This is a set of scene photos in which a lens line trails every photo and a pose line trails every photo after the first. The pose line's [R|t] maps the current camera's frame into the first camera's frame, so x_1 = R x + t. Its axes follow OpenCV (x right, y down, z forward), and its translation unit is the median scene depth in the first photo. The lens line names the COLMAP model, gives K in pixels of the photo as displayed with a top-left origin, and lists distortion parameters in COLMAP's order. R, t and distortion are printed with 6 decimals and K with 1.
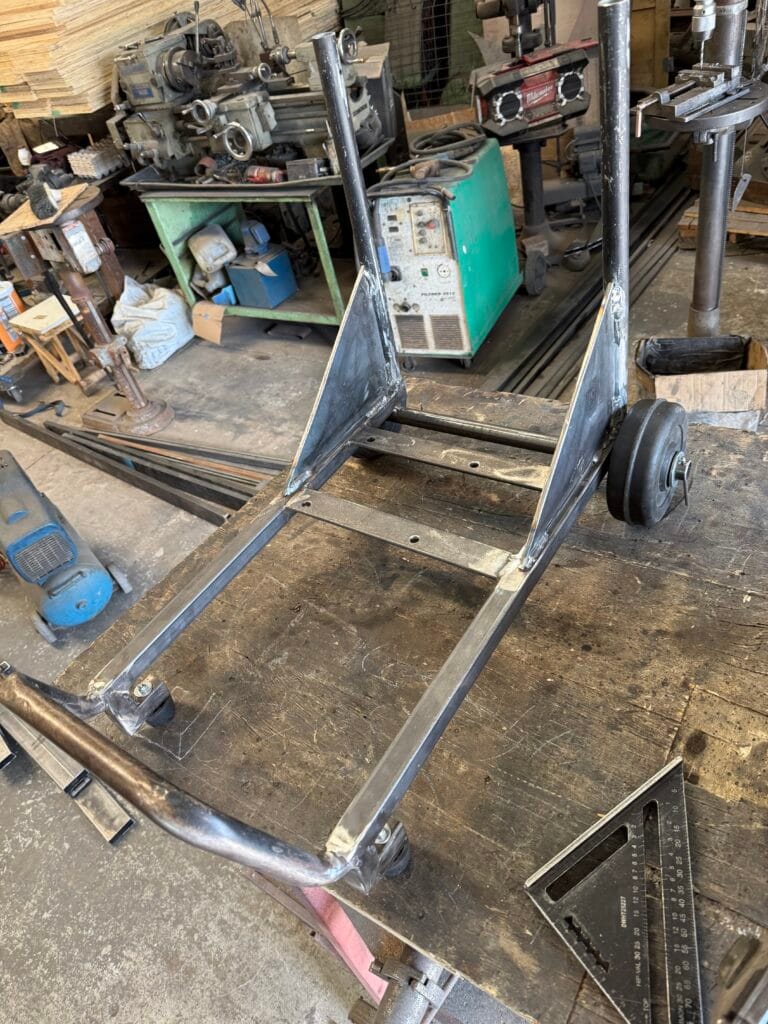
lens RADIAL K [[753.3, 0, 378.6], [0, 753.3, 527.2], [0, 0, 1]] dist [0.003015, -0.023513]
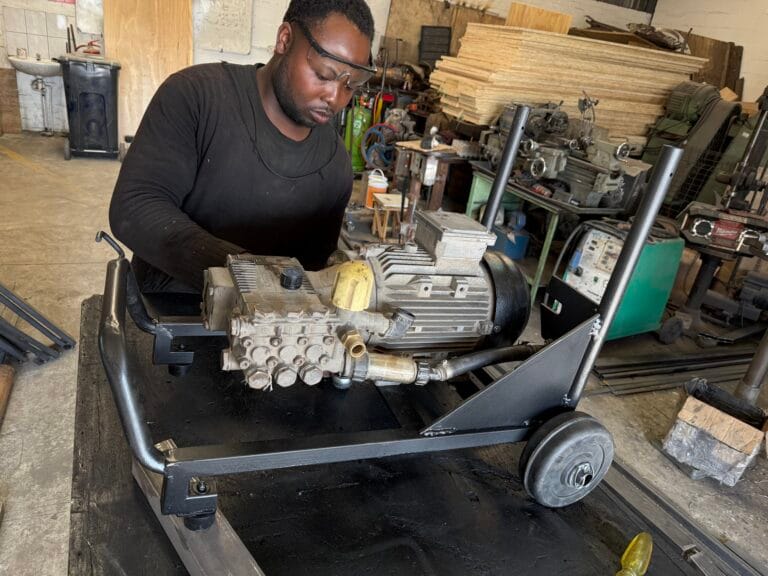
lens RADIAL K [[565.0, 0, 367.8], [0, 565.0, 282.4], [0, 0, 1]] dist [0.003015, -0.023513]
pose [[0.770572, 0.516466, -0.373472, 0.134366], [-0.603952, 0.778899, -0.168994, 0.155217], [0.203618, 0.355781, 0.912118, -0.183277]]
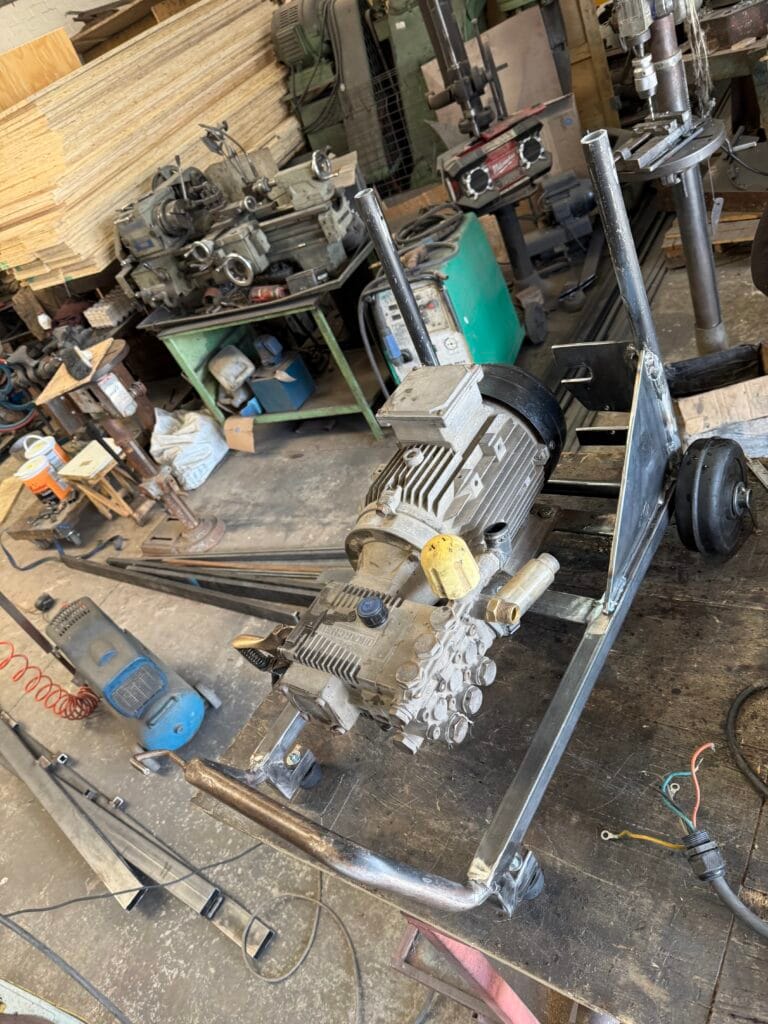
lens RADIAL K [[753.3, 0, 375.6], [0, 753.3, 519.9], [0, 0, 1]] dist [0.003015, -0.023513]
pose [[0.976954, -0.207221, -0.051179, -0.013576], [0.201722, 0.974730, -0.095966, -0.018892], [0.069772, 0.083430, 0.994068, -0.030817]]
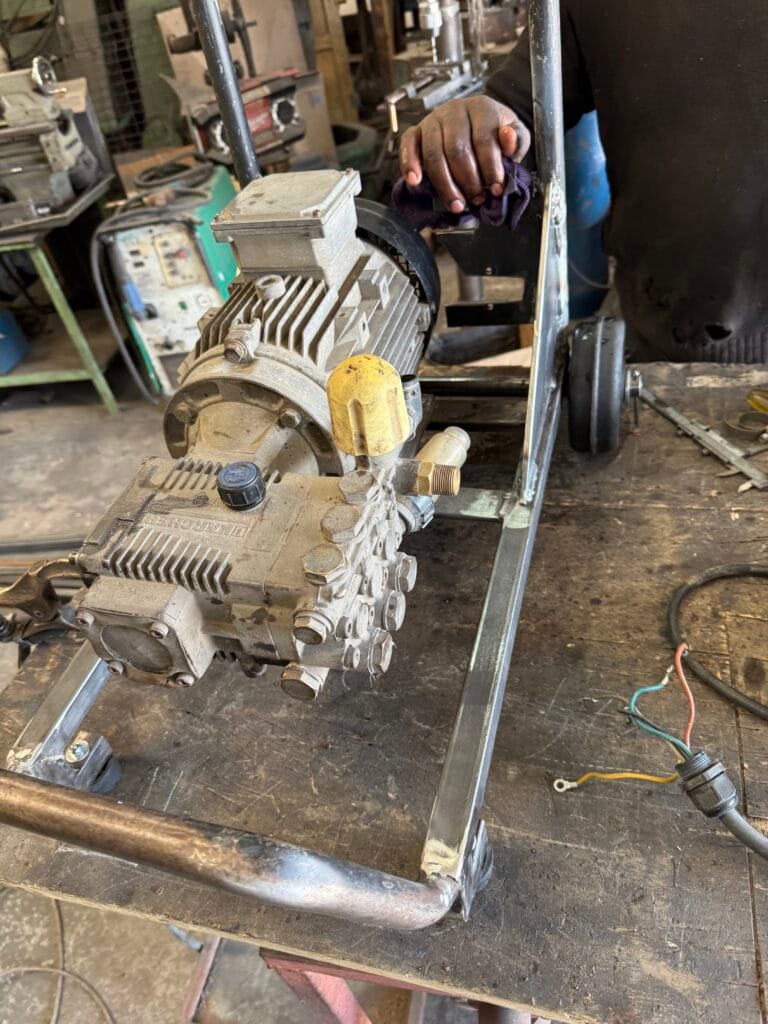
lens RADIAL K [[753.3, 0, 392.0], [0, 753.3, 509.9], [0, 0, 1]] dist [0.003015, -0.023513]
pose [[0.918572, -0.214260, 0.332141, -0.062600], [0.241545, 0.969452, -0.042637, 0.008705], [-0.312859, 0.119392, 0.942266, 0.068617]]
